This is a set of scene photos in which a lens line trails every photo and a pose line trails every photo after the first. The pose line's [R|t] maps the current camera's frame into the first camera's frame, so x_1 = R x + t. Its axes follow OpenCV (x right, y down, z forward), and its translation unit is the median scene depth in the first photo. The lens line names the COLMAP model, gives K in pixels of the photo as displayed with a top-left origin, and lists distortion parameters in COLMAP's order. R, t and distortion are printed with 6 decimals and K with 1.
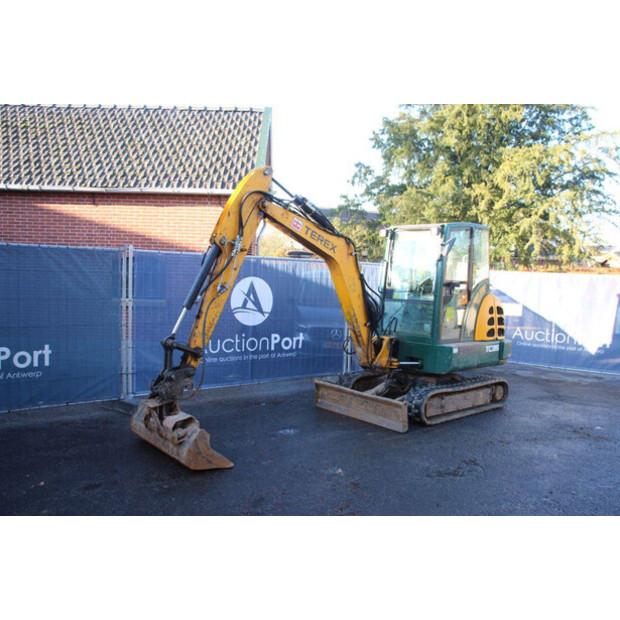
lens RADIAL K [[533.4, 0, 319.4], [0, 533.4, 310.4], [0, 0, 1]] dist [-0.145283, 0.098152]
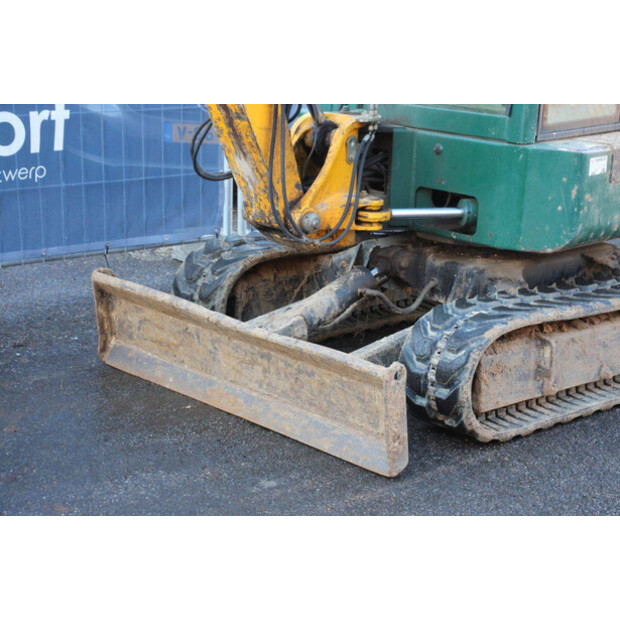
lens RADIAL K [[1472.0, 0, 315.3], [0, 1472.0, 313.6], [0, 0, 1]] dist [0.416567, 0.000000]
pose [[0.999057, -0.013765, 0.041177, 0.070529], [0.005177, 0.979412, 0.201803, -0.004590], [-0.043107, -0.201400, 0.978560, 0.210721]]
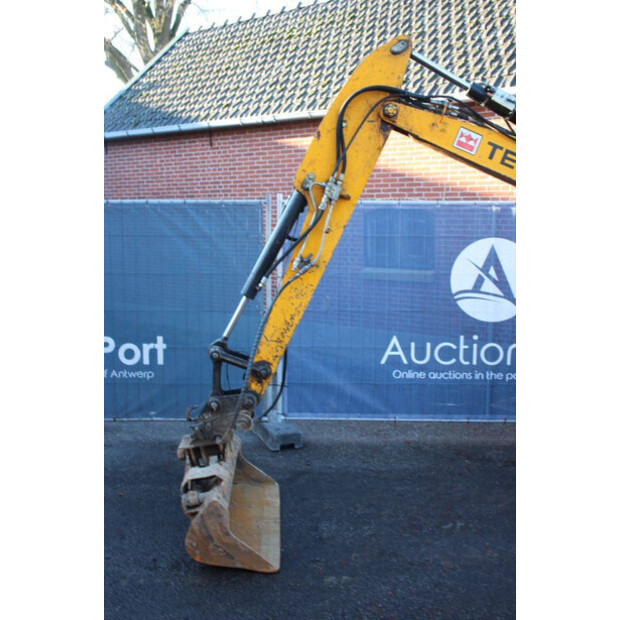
lens RADIAL K [[735.5, 0, 310.3], [0, 735.5, 315.4], [0, 0, 1]] dist [0.018803, 0.000000]
pose [[0.760912, 0.053568, -0.646641, 0.240231], [-0.017641, 0.997926, 0.061910, -0.024873], [0.648616, -0.035701, 0.760278, 0.259779]]
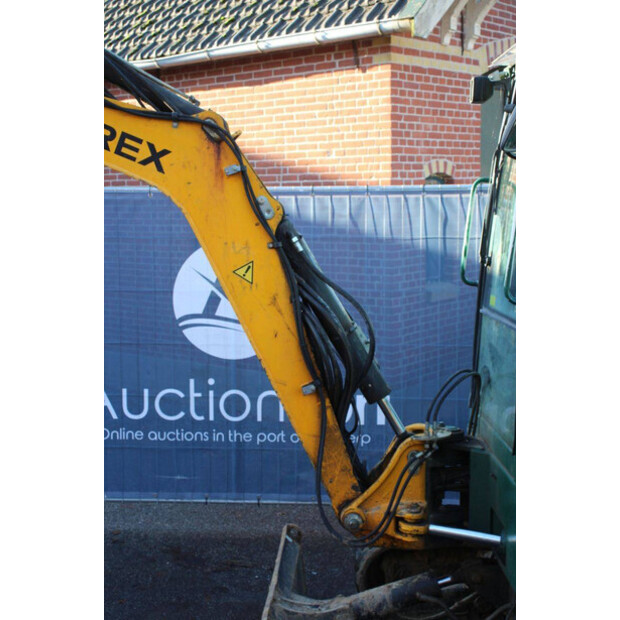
lens RADIAL K [[959.8, 0, 312.0], [0, 959.8, 317.8], [0, 0, 1]] dist [0.140880, 0.000000]
pose [[0.733144, 0.039695, -0.678914, 0.413658], [-0.014386, 0.998977, 0.042874, -0.035669], [0.679921, -0.021666, 0.732965, 0.500264]]
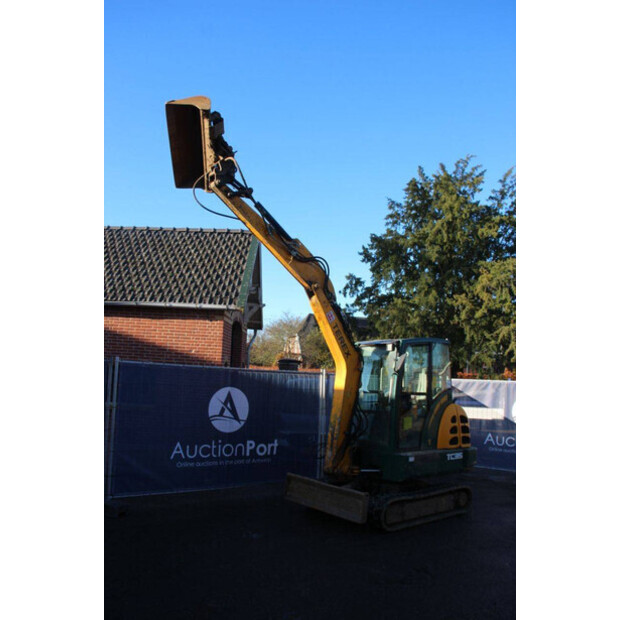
lens RADIAL K [[511.9, 0, 310.6], [0, 511.9, 314.3], [0, 0, 1]] dist [-0.168724, 0.135522]
pose [[0.999773, 0.004853, -0.020756, 0.058438], [-0.008669, 0.982147, -0.187916, -0.015226], [0.019473, 0.188053, 0.981966, -0.038778]]
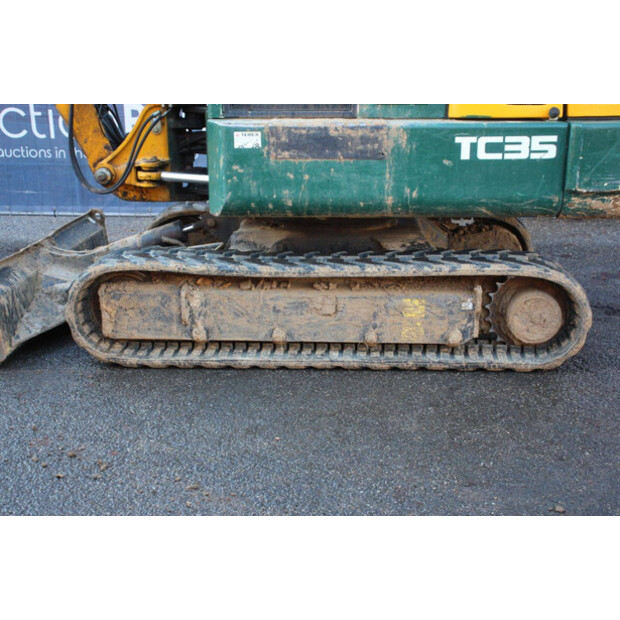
lens RADIAL K [[920.0, 0, 319.0], [0, 920.0, 315.4], [0, 0, 1]] dist [0.125692, 0.000000]
pose [[0.726374, 0.150015, -0.670728, 0.564526], [-0.009115, 0.977906, 0.208847, 0.055652], [0.687239, -0.145587, 0.711693, 0.564562]]
